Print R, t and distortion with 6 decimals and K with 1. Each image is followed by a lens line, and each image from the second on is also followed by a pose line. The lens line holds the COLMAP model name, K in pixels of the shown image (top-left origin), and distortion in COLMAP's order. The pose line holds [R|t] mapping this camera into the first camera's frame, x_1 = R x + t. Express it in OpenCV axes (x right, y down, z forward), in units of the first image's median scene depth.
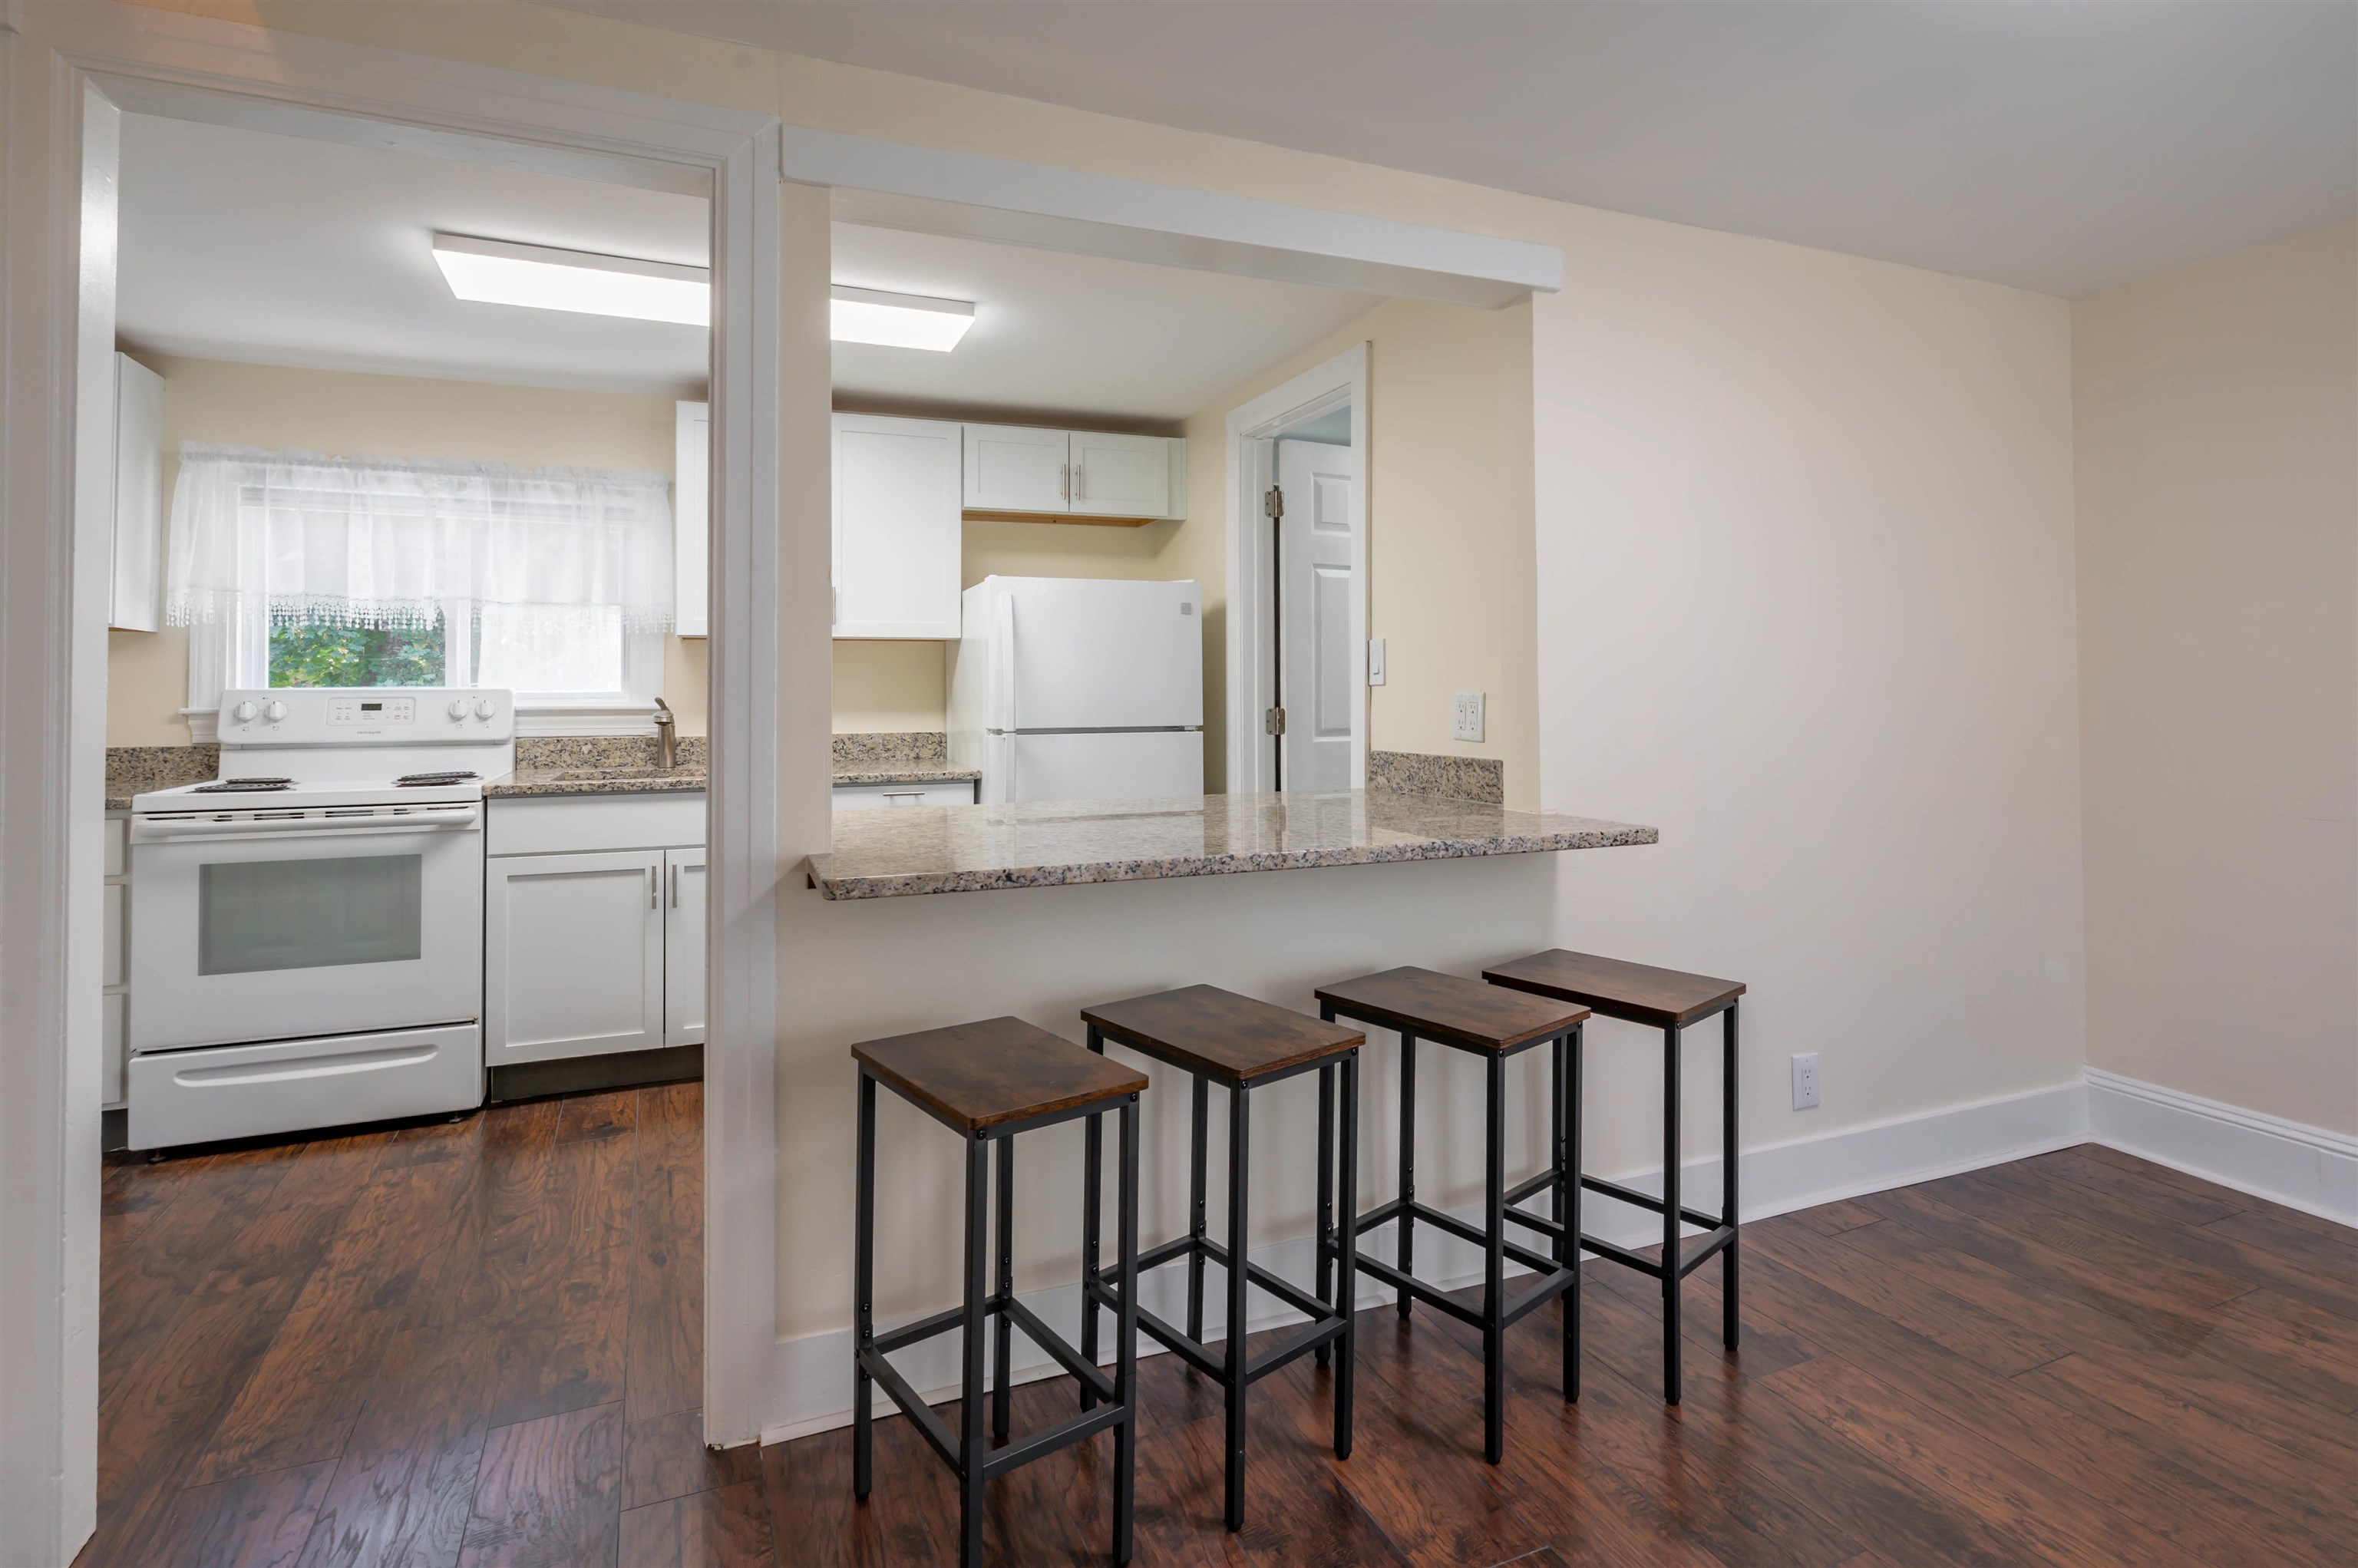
lens RADIAL K [[1172.7, 0, 1245.1], [0, 1172.7, 684.5], [0, 0, 1]] dist [-0.002202, 0.006853]
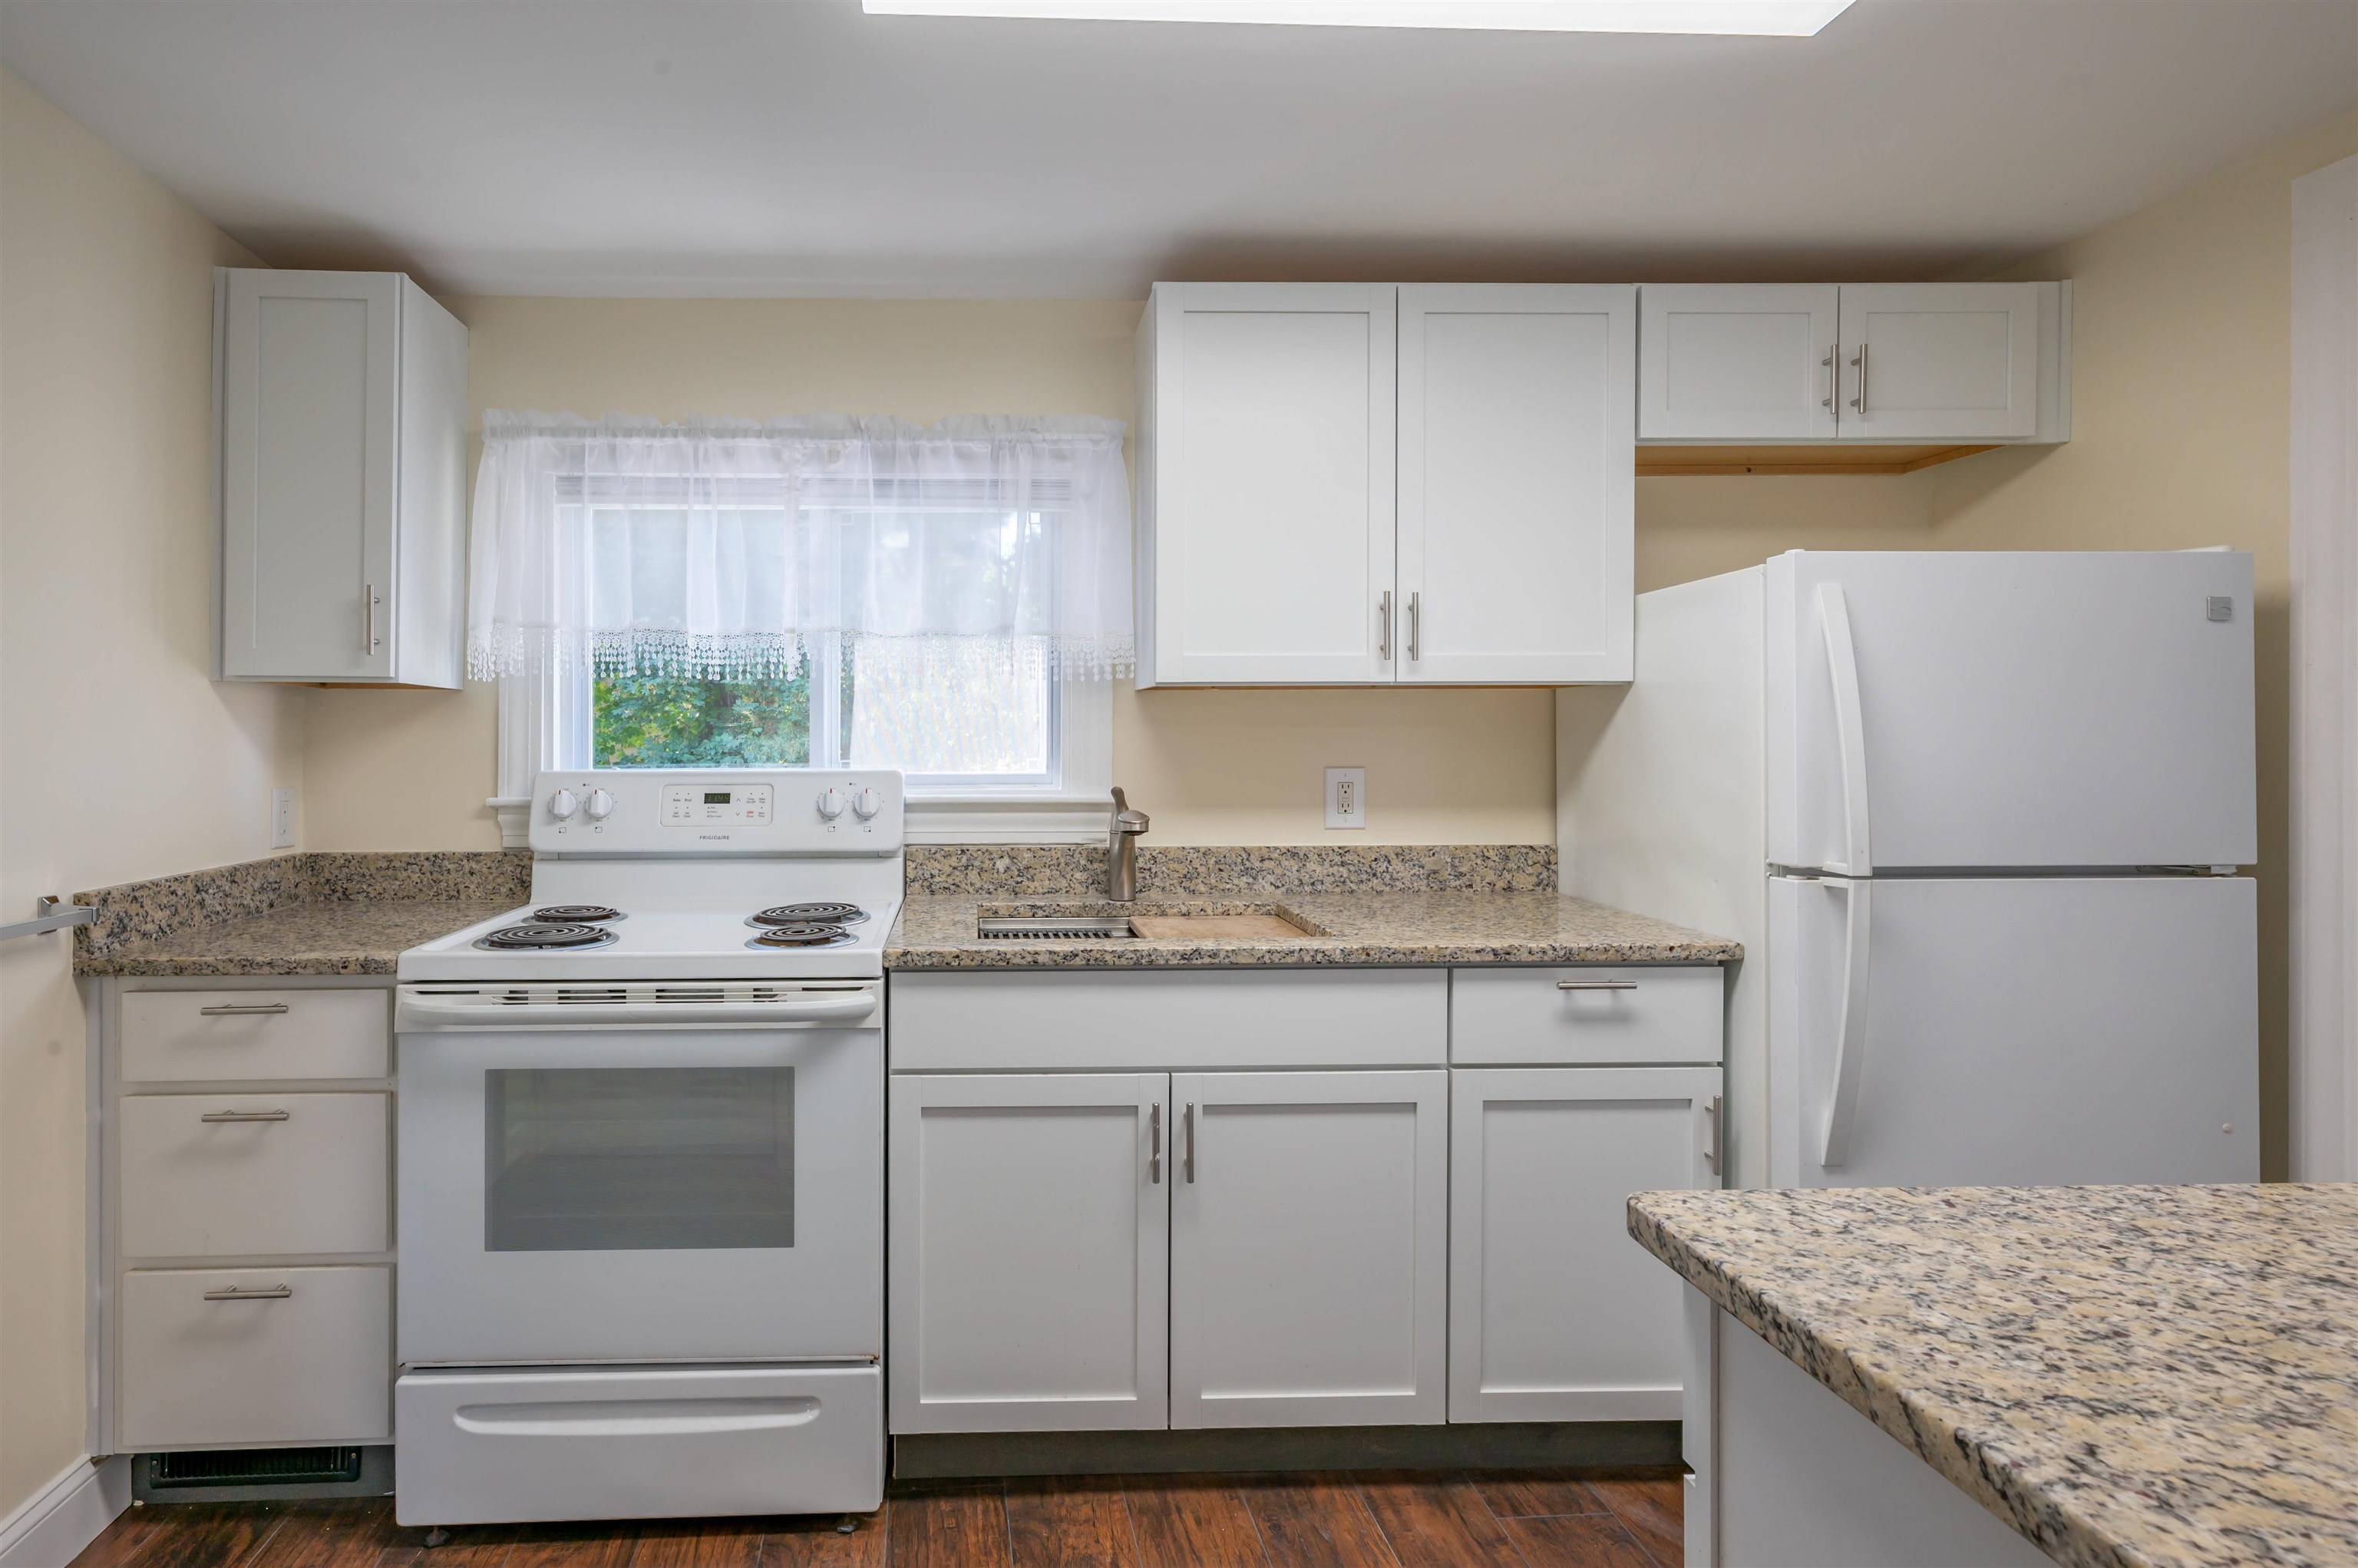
lens RADIAL K [[1163.3, 0, 1096.1], [0, 1163.3, 741.1], [0, 0, 1]] dist [-0.002981, 0.000820]
pose [[0.949903, 0.001132, -0.312541, -0.341746], [0.001892, 0.999954, 0.009373, -0.019185], [0.312538, -0.009495, 0.949858, 0.451326]]
